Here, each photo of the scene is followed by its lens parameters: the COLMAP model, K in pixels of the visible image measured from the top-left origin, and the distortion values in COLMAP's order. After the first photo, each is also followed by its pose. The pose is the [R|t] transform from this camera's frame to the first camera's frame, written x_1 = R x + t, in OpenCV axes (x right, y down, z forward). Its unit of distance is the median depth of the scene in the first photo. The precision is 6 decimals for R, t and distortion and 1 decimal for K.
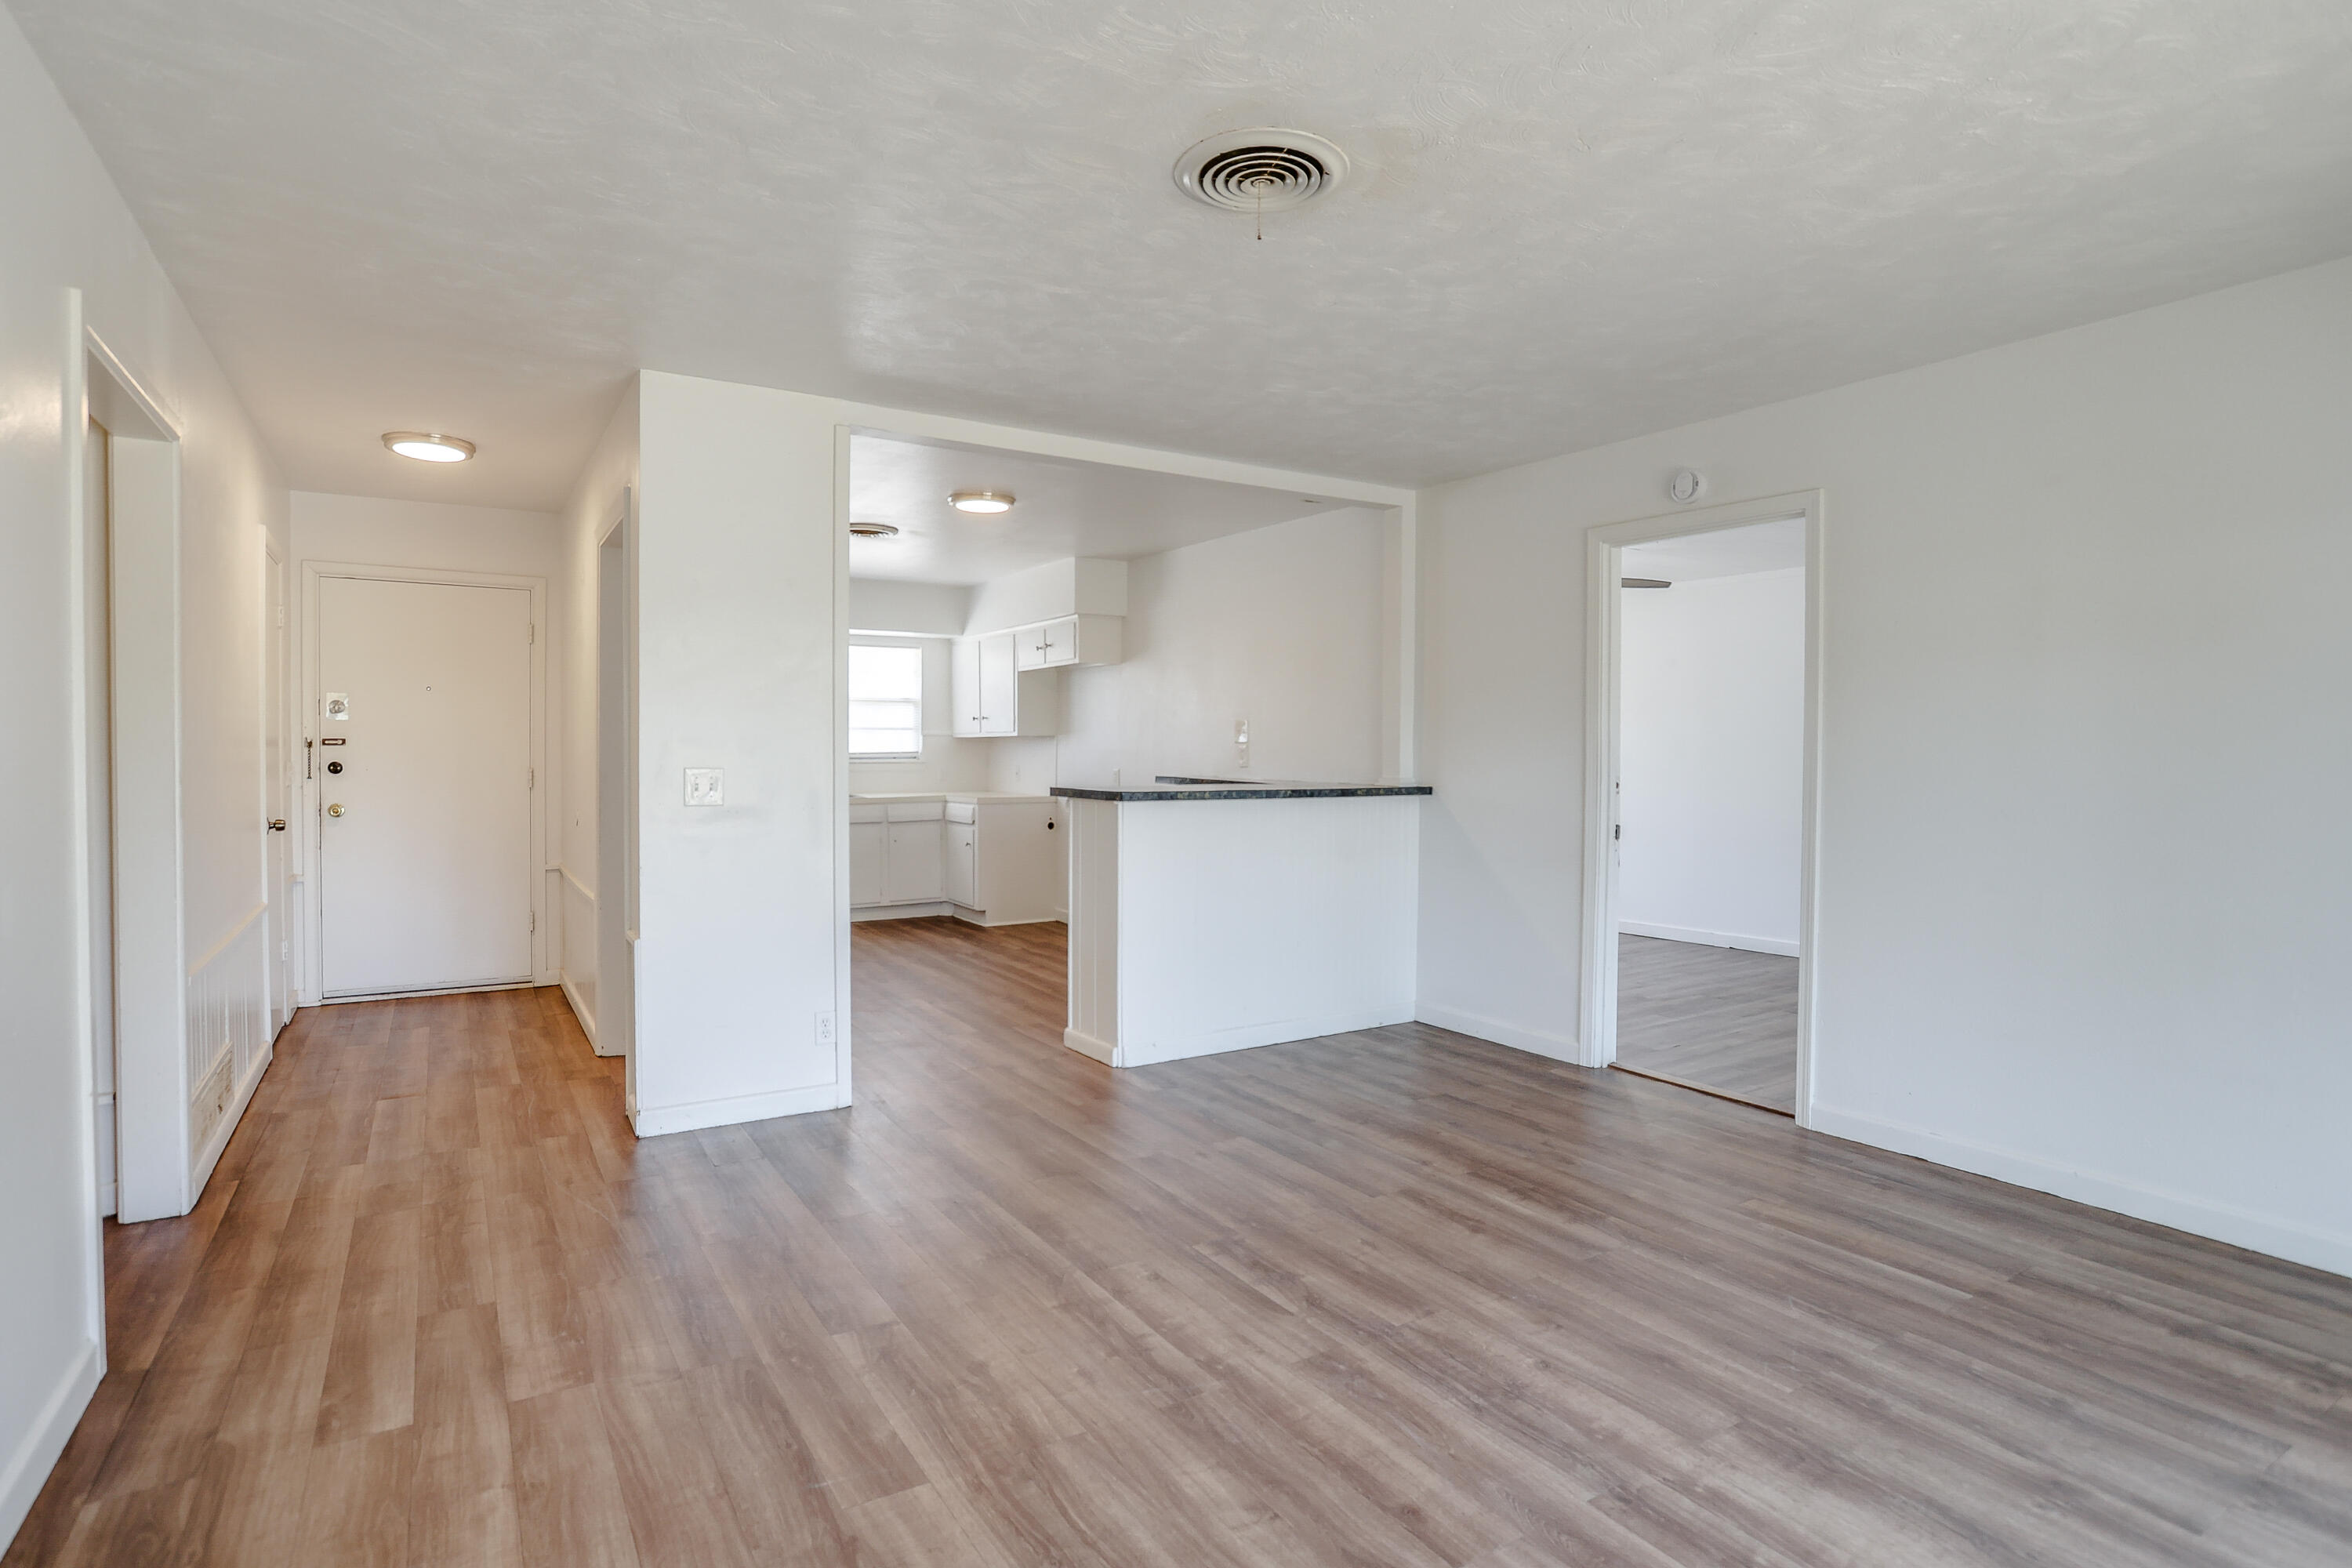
lens RADIAL K [[1211.7, 0, 1176.0], [0, 1211.7, 784.0], [0, 0, 1]] dist [-0.048377, 0.000117]
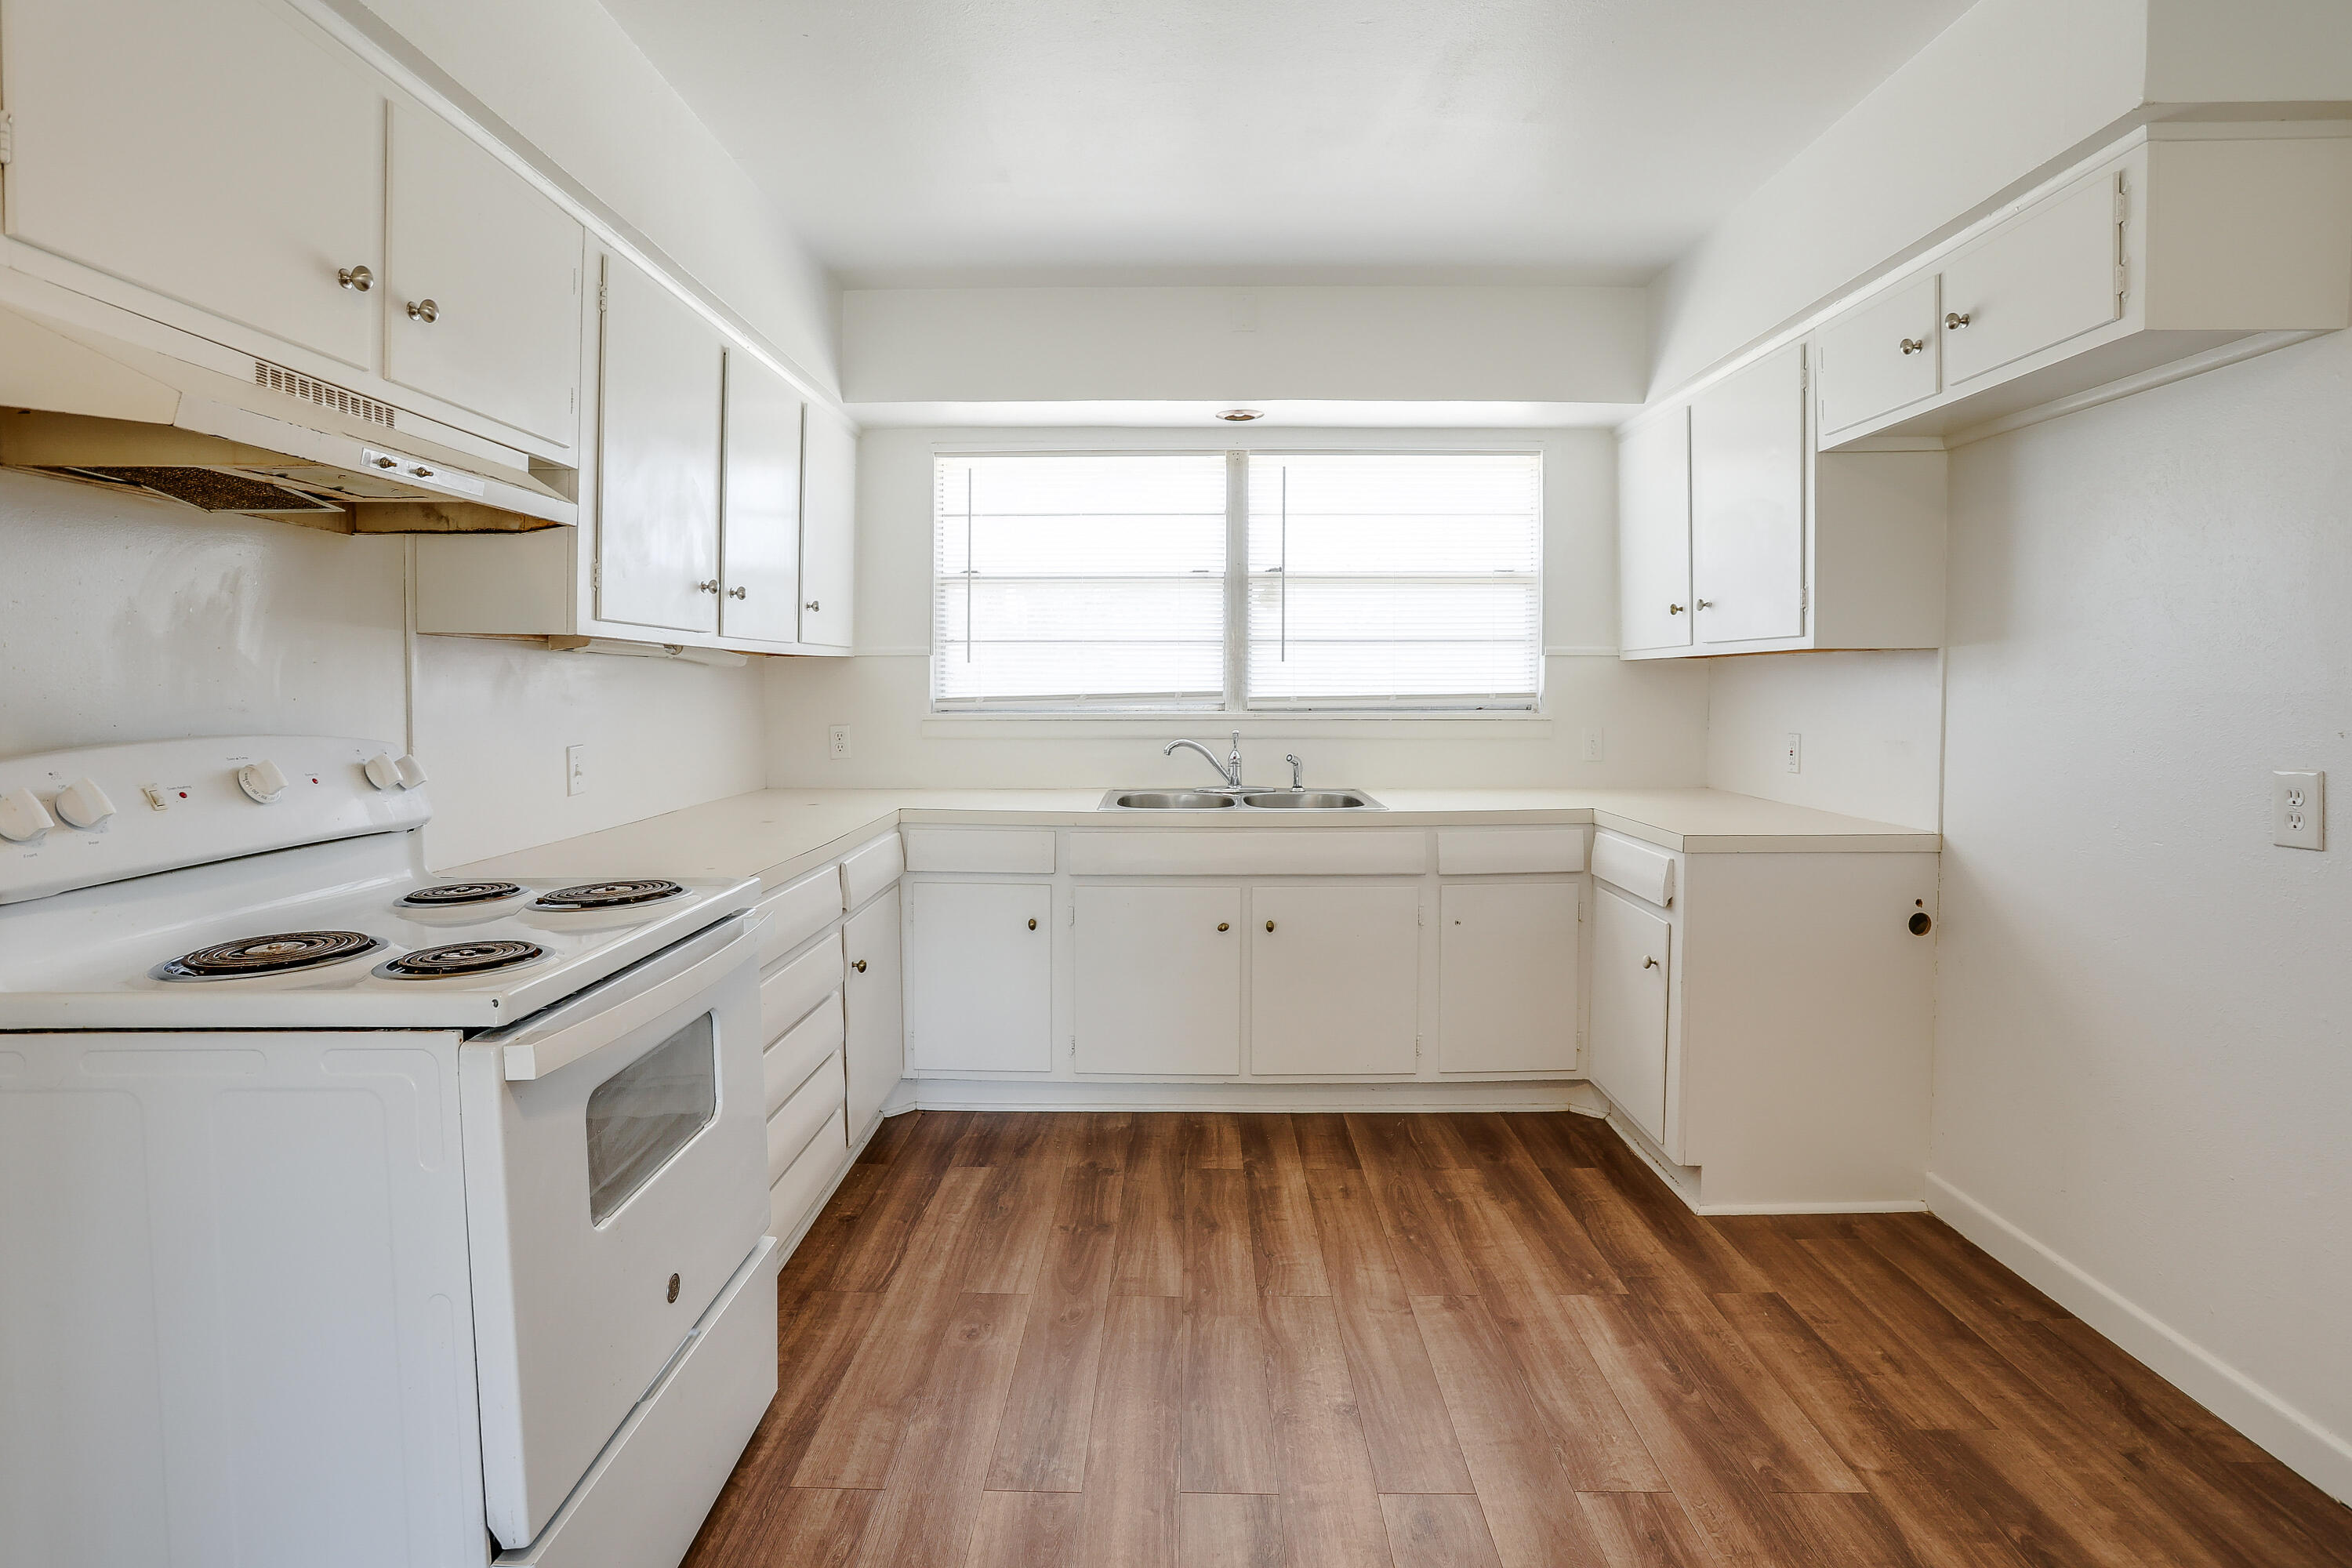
lens RADIAL K [[1140.0, 0, 1173.8], [0, 1140.0, 702.1], [0, 0, 1]] dist [-0.042477, 0.000018]
pose [[0.836560, 0.004476, -0.547857, -0.171059], [-0.010582, 0.999912, -0.007989, -0.032585], [0.547773, 0.012480, 0.836534, 1.019872]]
